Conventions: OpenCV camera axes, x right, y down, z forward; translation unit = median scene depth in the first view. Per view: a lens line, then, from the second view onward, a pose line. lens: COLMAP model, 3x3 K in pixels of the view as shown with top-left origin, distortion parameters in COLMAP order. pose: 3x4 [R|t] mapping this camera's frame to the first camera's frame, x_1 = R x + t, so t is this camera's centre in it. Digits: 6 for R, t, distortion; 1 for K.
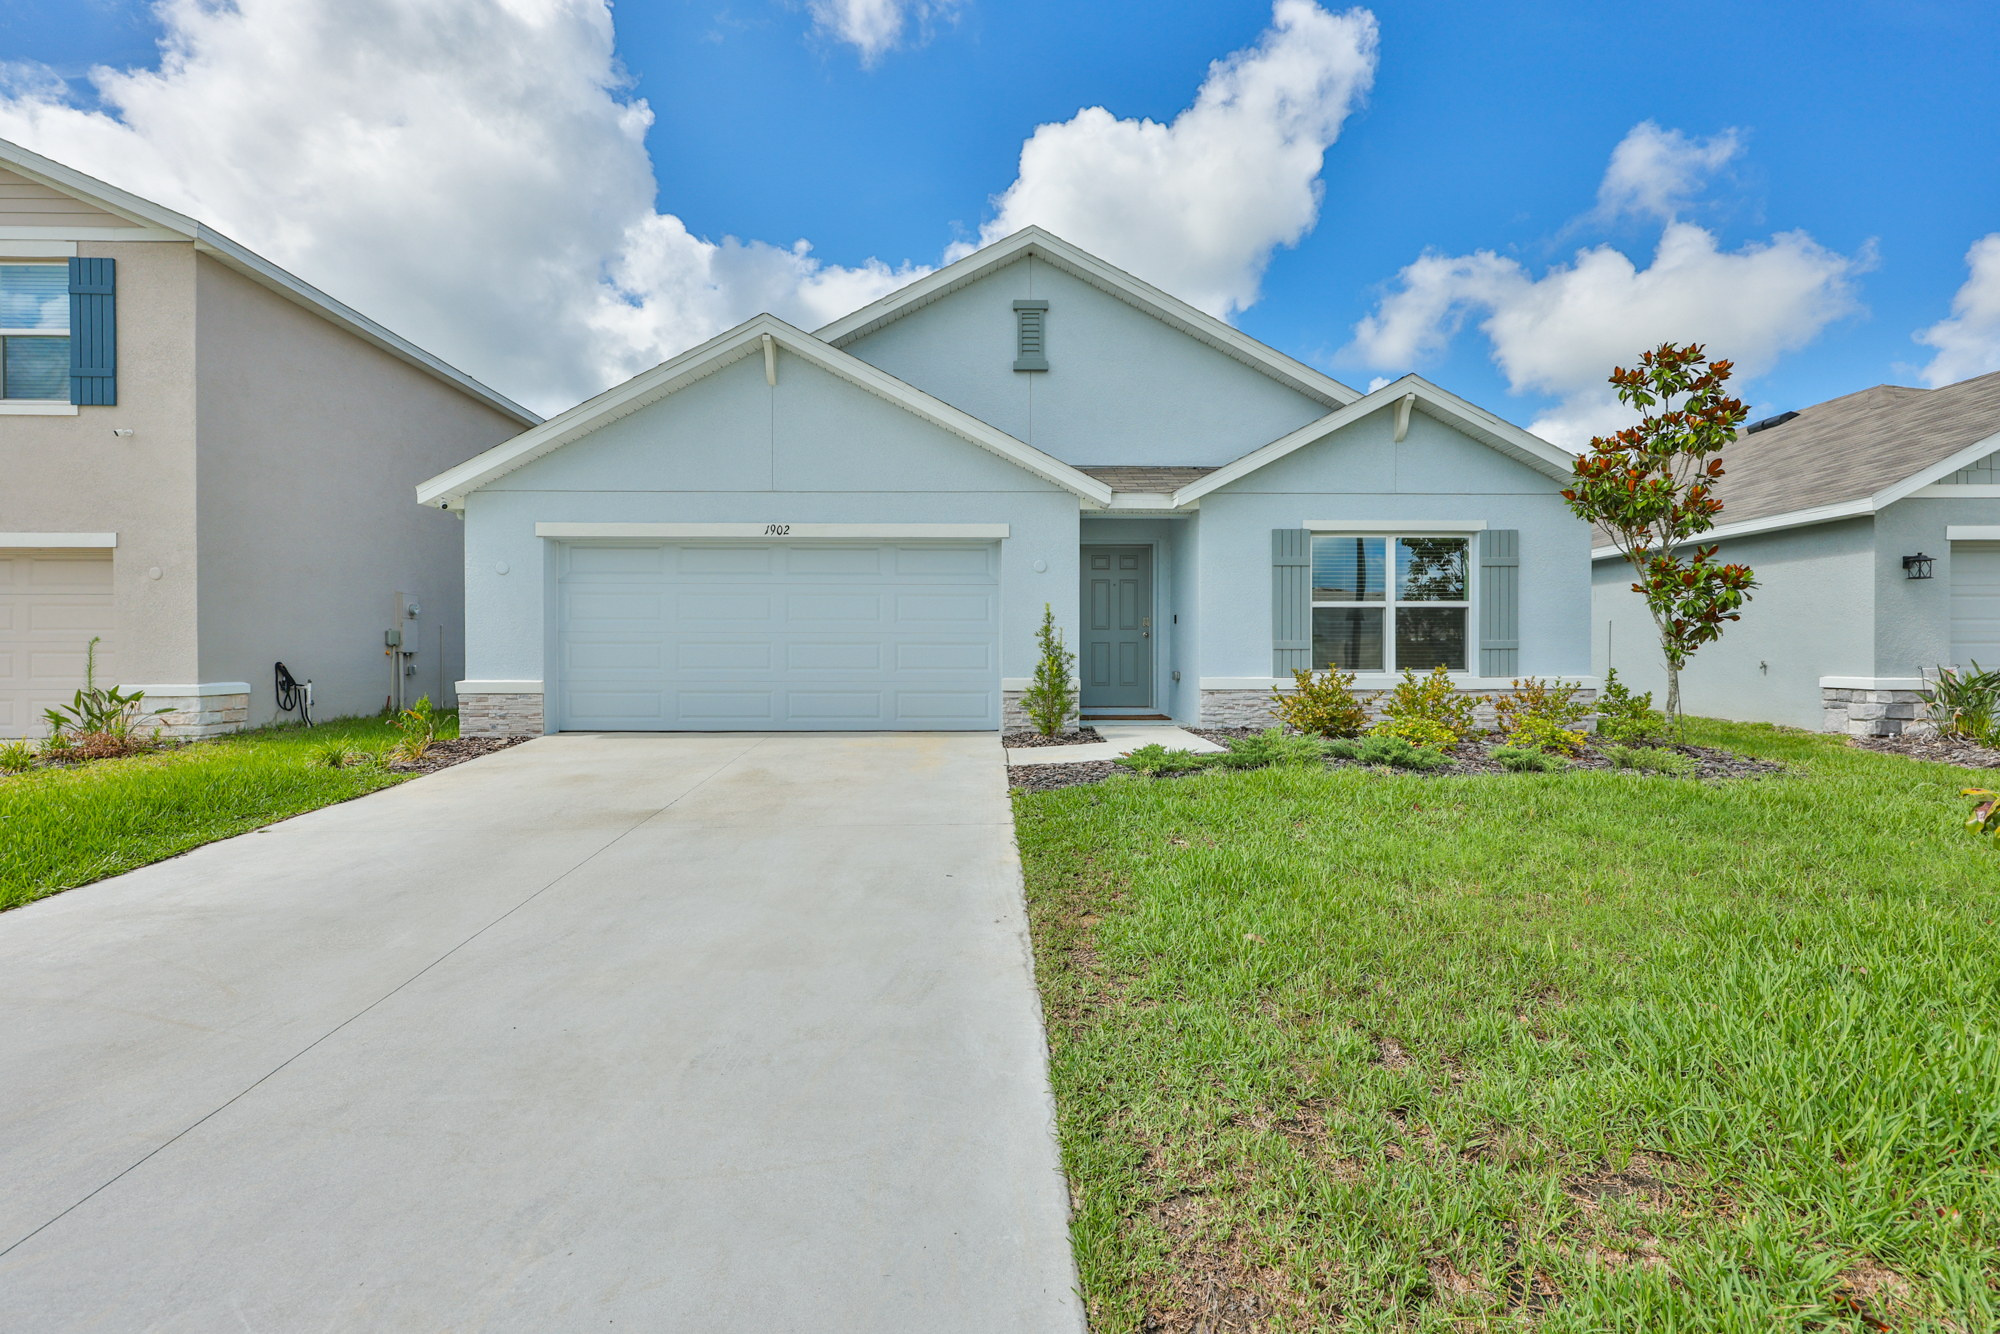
lens RADIAL K [[874.5, 0, 1000.2], [0, 874.5, 649.7], [0, 0, 1]] dist [-0.000984, -0.000093]
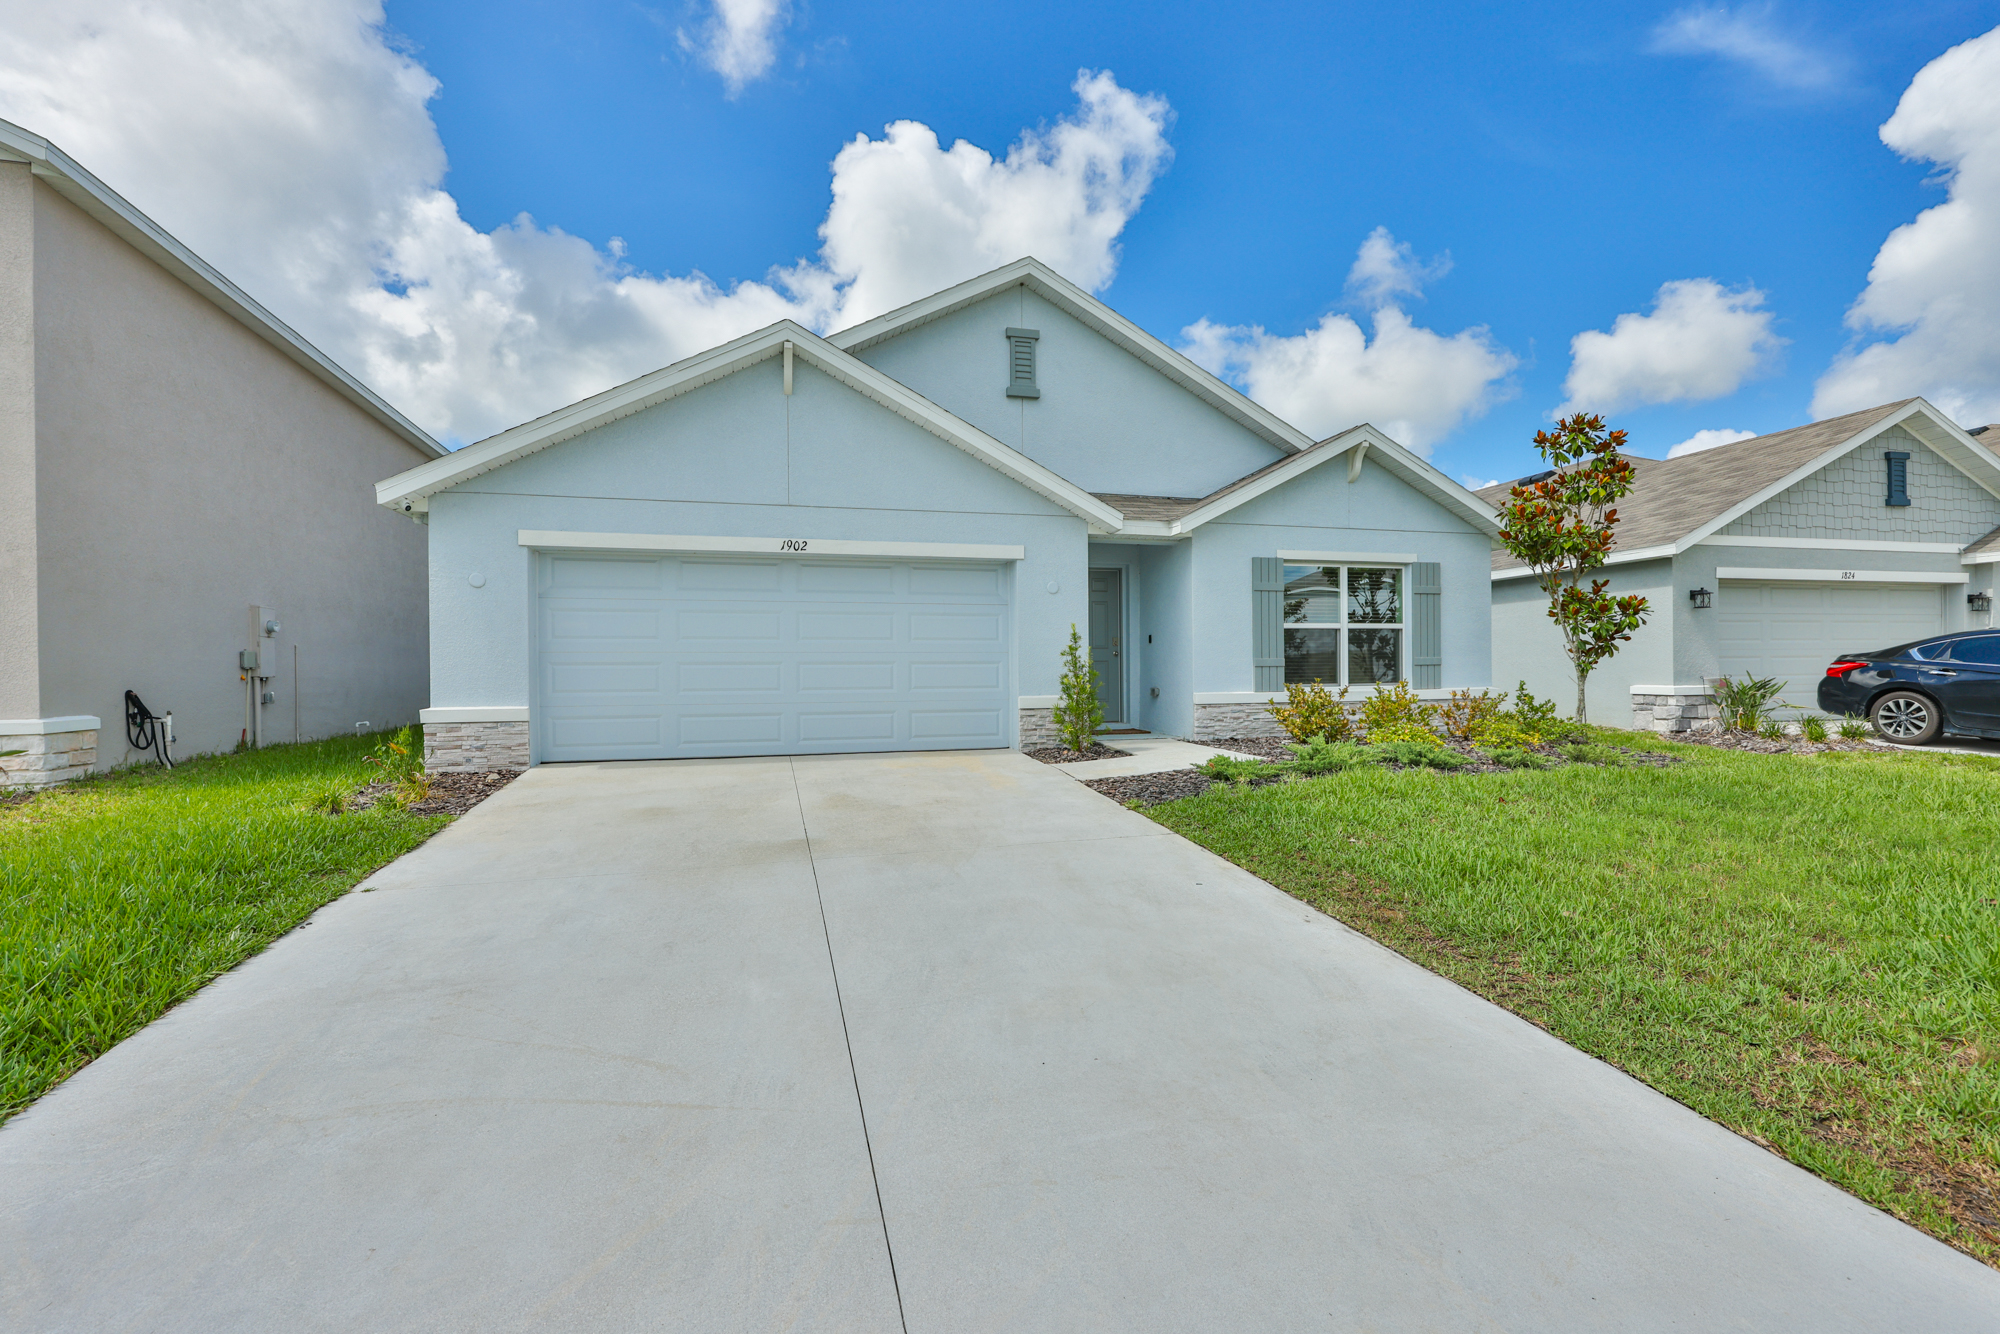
lens RADIAL K [[858.3, 0, 1003.1], [0, 858.3, 665.3], [0, 0, 1]] dist [-0.001176, 0.000292]
pose [[0.970334, -0.006253, 0.241689, -0.254922], [0.007175, 0.999970, -0.002933, -0.000857], [-0.241663, 0.004580, 0.970349, 0.028665]]
